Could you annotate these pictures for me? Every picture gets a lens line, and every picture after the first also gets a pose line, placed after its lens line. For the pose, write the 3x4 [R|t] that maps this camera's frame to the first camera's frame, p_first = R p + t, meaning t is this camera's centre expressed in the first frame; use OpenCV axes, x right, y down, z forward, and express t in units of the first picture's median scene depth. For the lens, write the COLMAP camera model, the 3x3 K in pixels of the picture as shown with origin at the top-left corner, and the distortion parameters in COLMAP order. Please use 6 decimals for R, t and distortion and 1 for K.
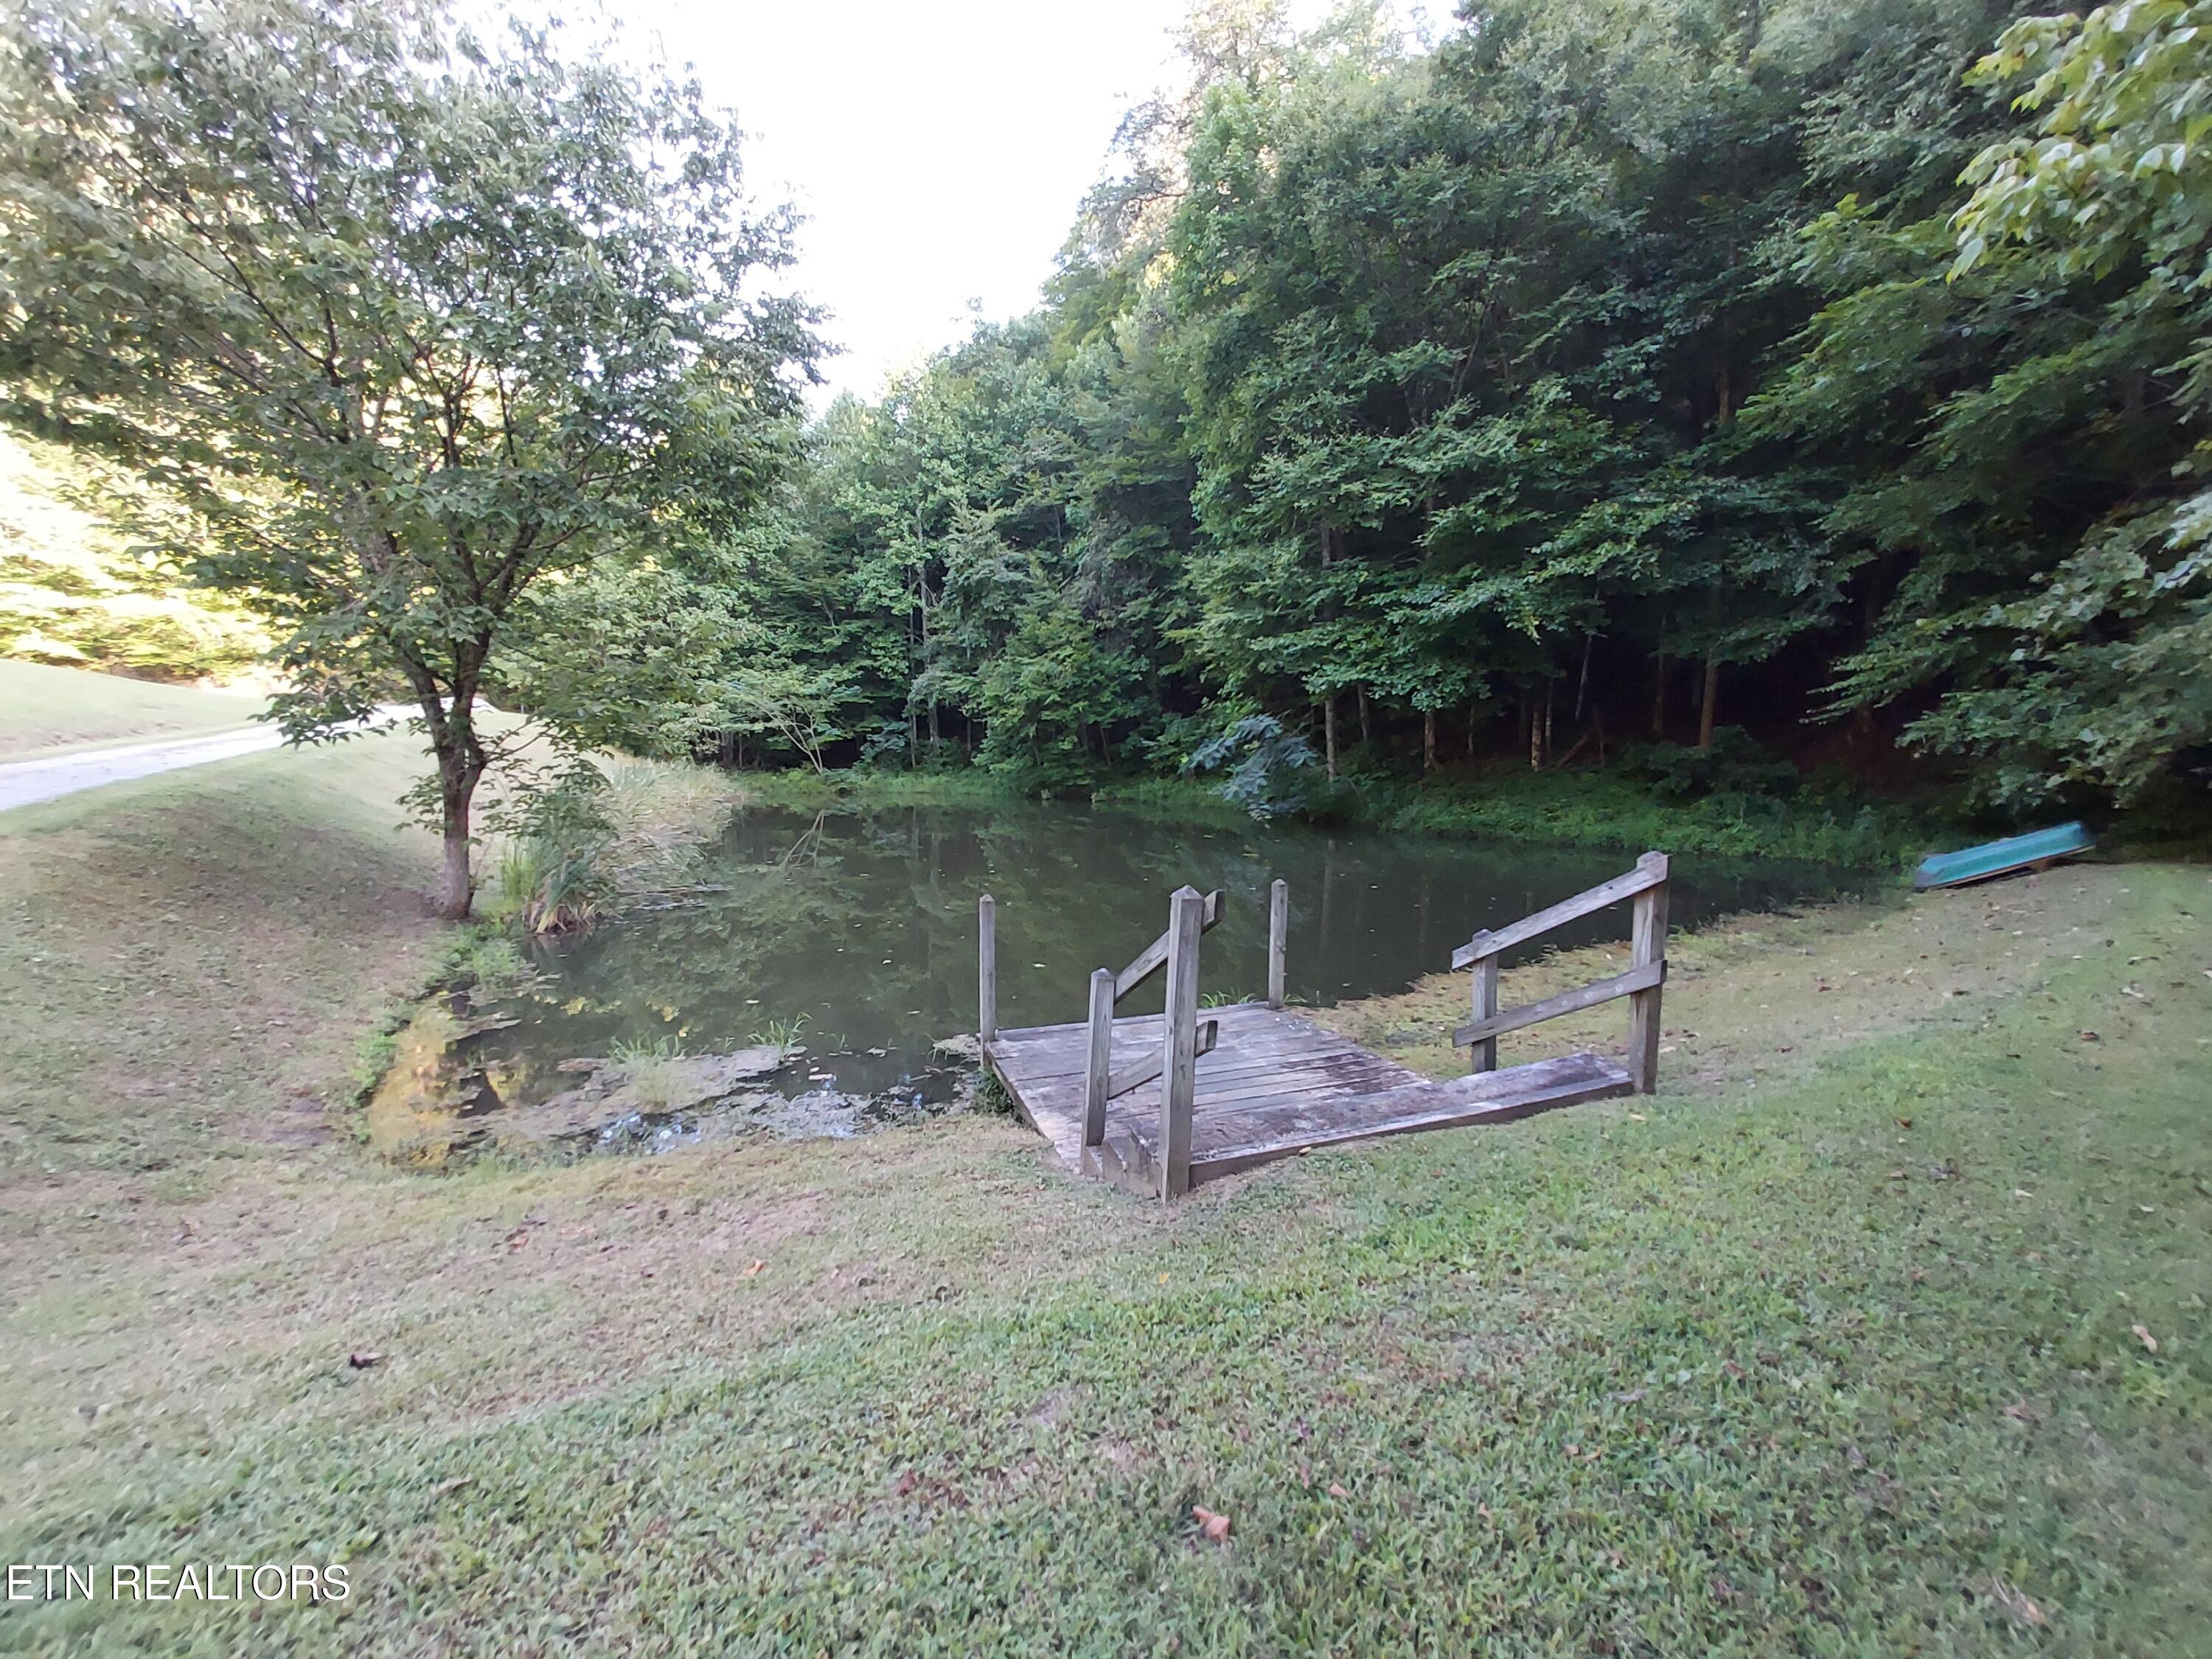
lens RADIAL K [[887.0, 0, 1106.0], [0, 887.0, 829.5], [0, 0, 1]] dist [-0.000865, 0.000065]
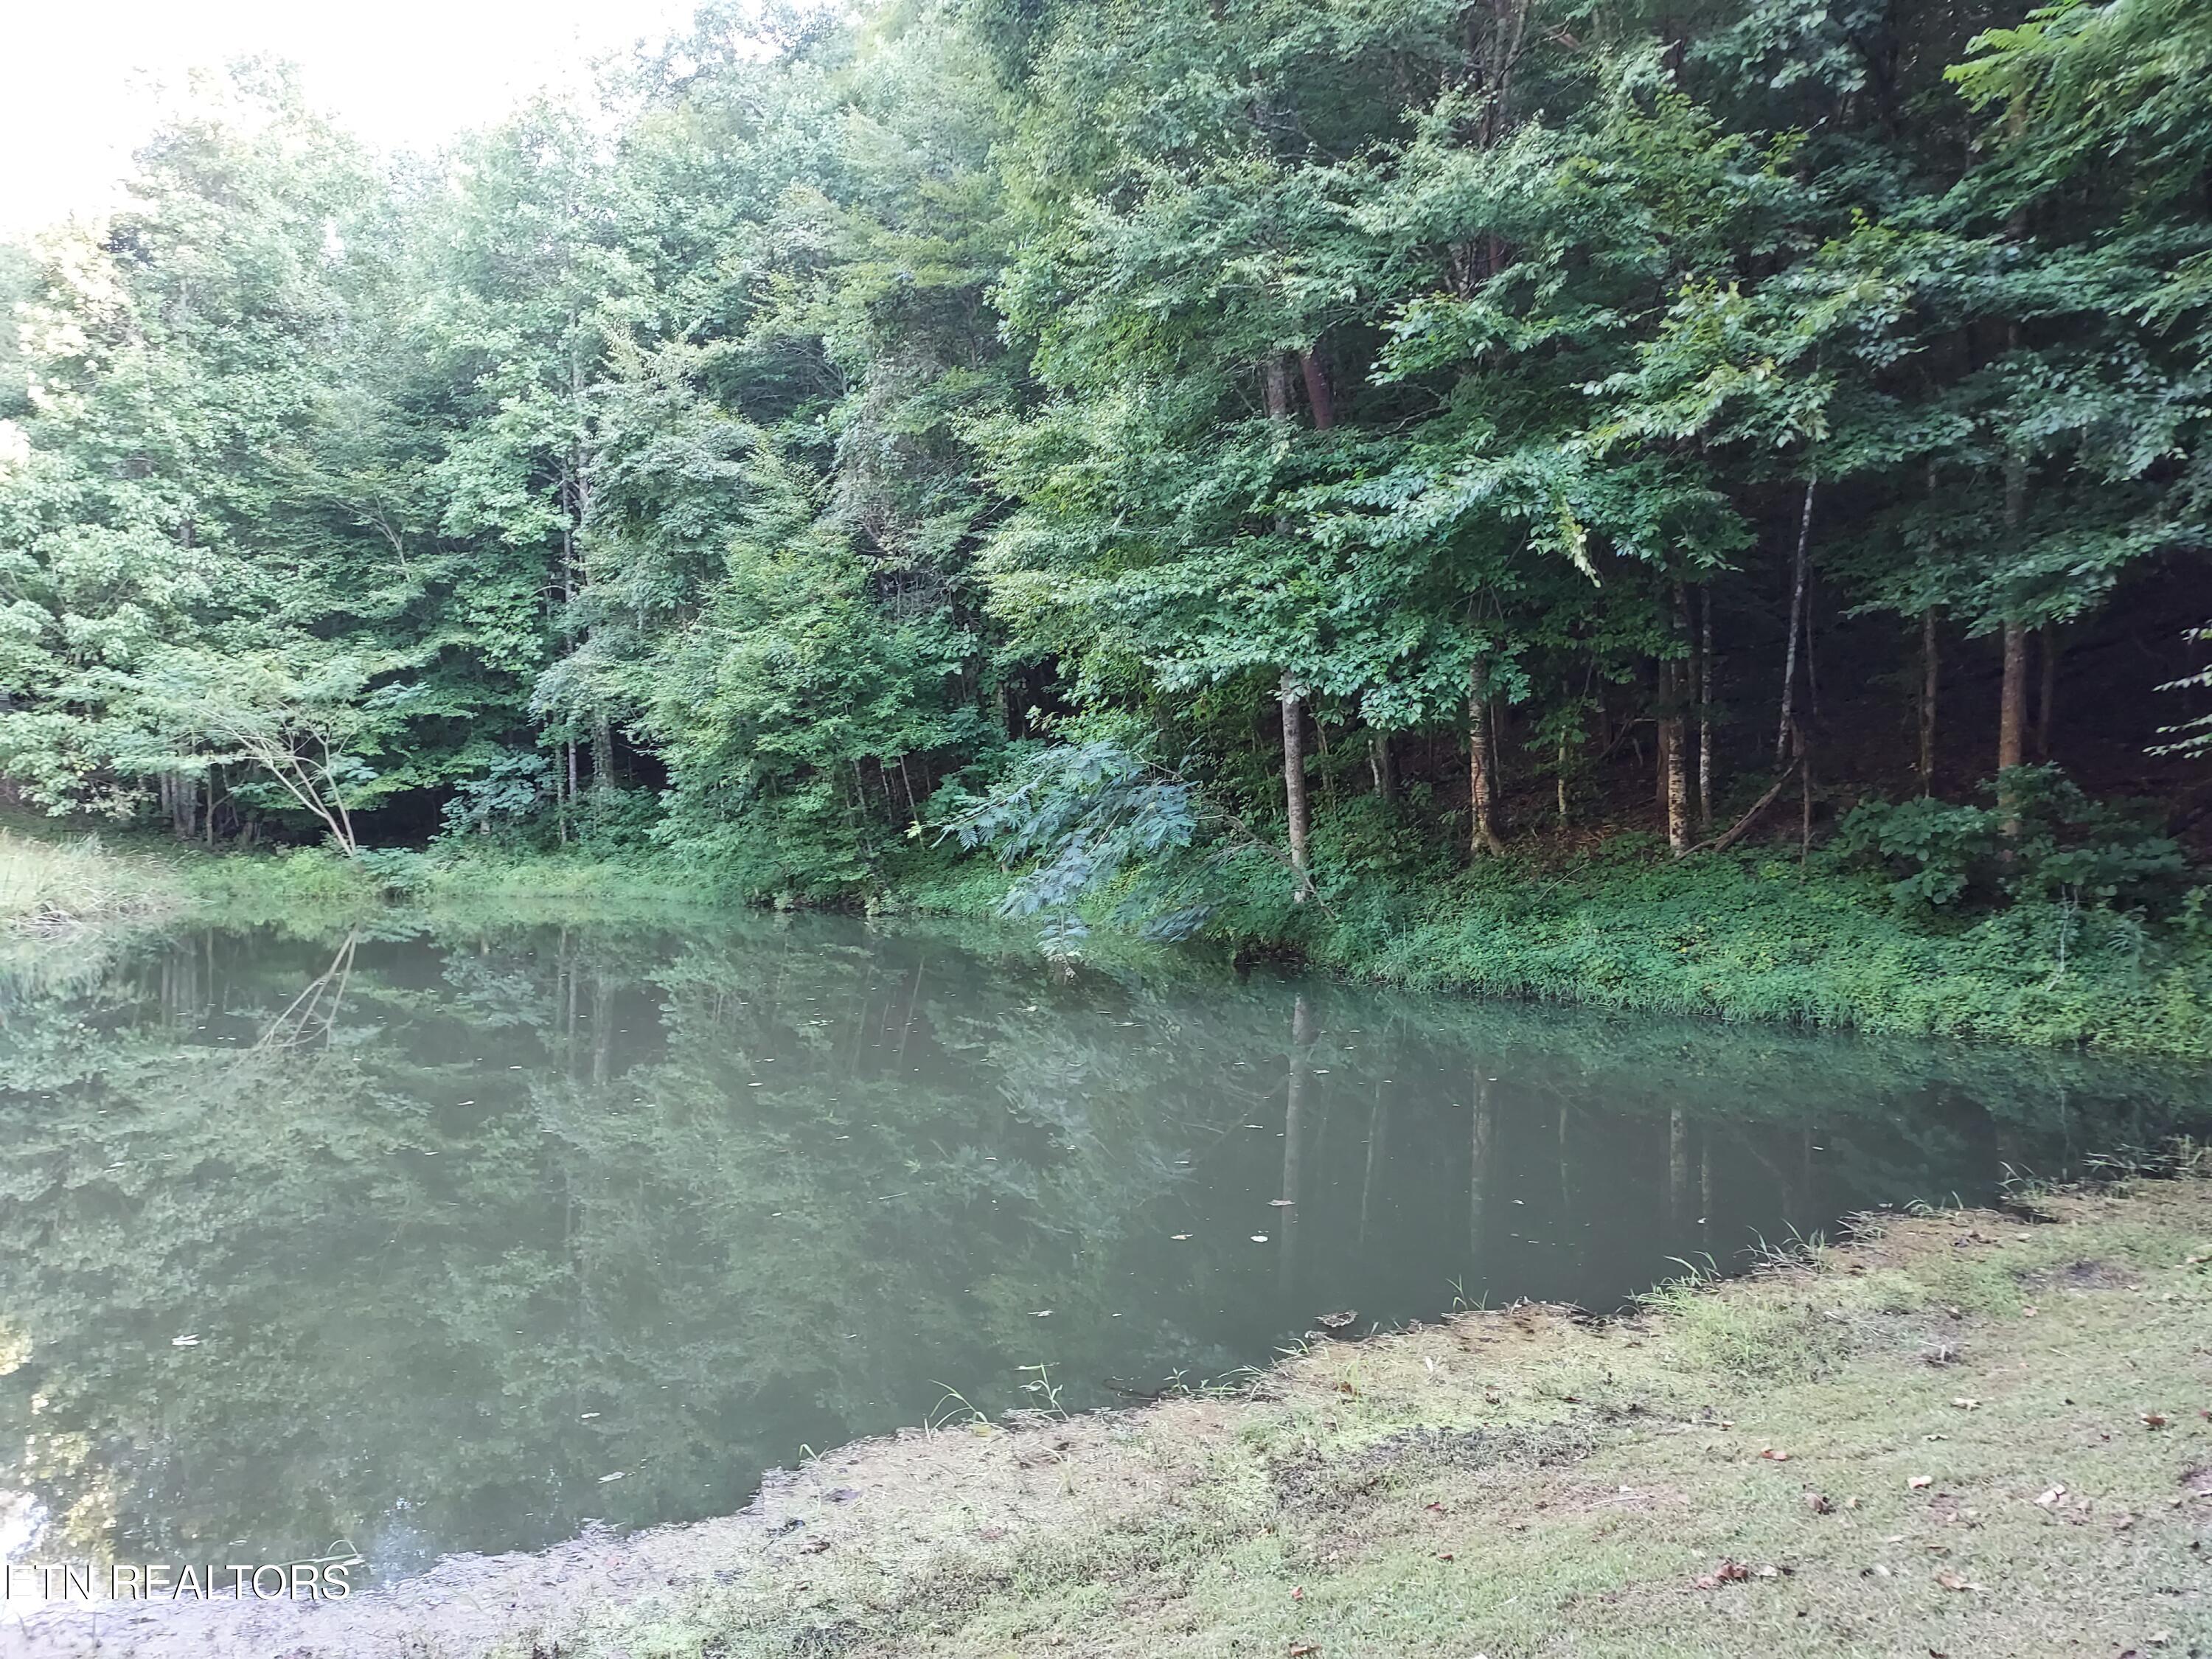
lens RADIAL K [[1663.1, 0, 1106.0], [0, 1663.1, 829.5], [0, 0, 1]] dist [0.109025, -0.188040]
pose [[0.999358, 0.003273, 0.035668, 0.081647], [-0.000391, 0.996753, -0.080513, -0.004306], [-0.035816, 0.080447, 0.996115, 0.058525]]
